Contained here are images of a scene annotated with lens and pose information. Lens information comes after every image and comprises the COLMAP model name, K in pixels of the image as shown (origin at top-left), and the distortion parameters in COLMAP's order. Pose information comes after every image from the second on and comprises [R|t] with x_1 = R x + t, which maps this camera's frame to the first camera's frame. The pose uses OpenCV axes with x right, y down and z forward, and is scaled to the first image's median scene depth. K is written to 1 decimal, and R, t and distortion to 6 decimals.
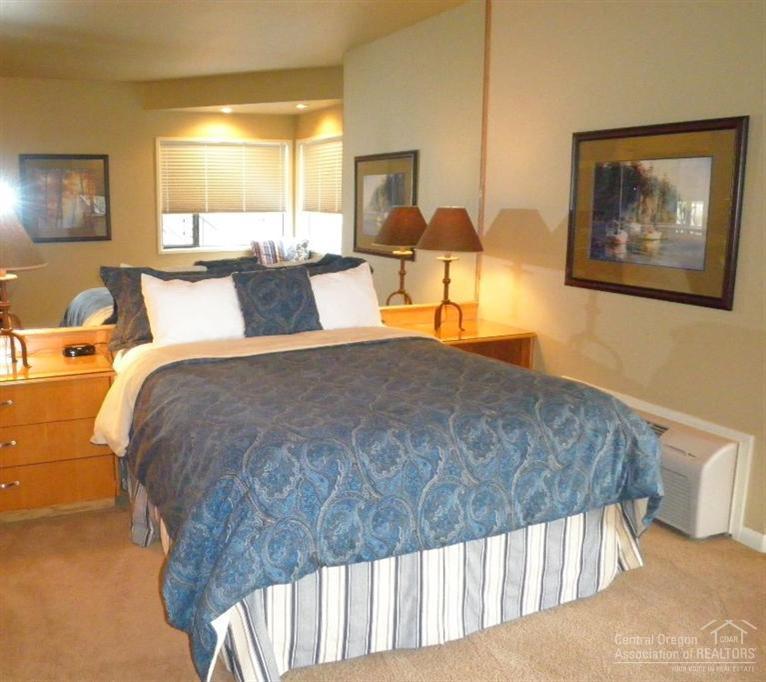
lens RADIAL K [[737.1, 0, 383.0], [0, 737.1, 341.0], [0, 0, 1]] dist [-0.082003, -0.008088]
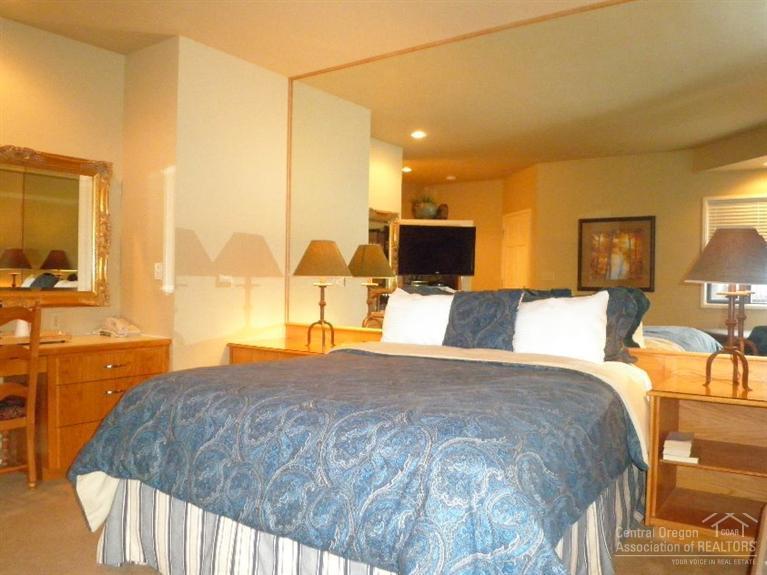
lens RADIAL K [[630.1, 0, 383.5], [0, 630.1, 287.5], [0, 0, 1]] dist [-0.002460, -0.076059]
pose [[0.473182, 0.017217, -0.880797, 0.872157], [-0.175953, 0.981511, -0.075340, -0.007096], [0.863215, 0.190628, 0.467463, 0.651906]]
